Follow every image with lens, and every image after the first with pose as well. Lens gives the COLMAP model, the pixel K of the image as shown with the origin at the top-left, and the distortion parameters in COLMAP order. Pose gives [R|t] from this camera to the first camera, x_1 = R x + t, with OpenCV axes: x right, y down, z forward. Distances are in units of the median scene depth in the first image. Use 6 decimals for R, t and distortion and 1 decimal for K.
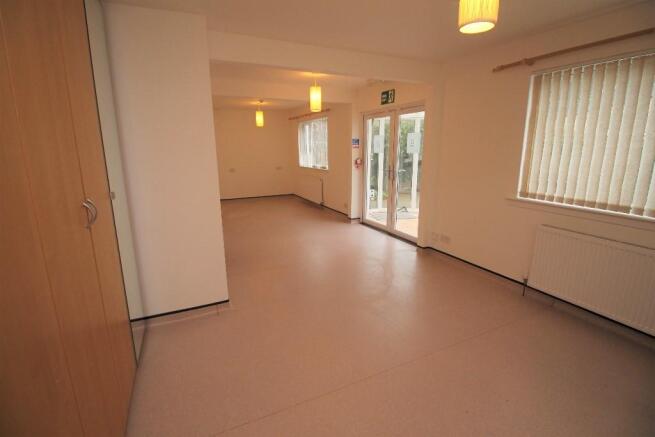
lens RADIAL K [[309.1, 0, 326.2], [0, 309.1, 212.1], [0, 0, 1]] dist [0.020008, -0.023131]
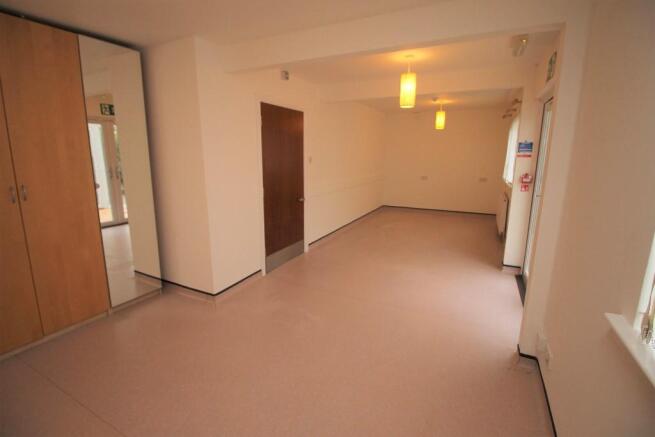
lens RADIAL K [[309.1, 0, 326.2], [0, 309.1, 212.1], [0, 0, 1]] dist [0.020008, -0.023131]
pose [[0.610990, 0.162370, -0.774808, 0.364224], [-0.174190, 0.982327, 0.068498, -0.070902], [0.772236, 0.093112, 0.628475, 0.305518]]
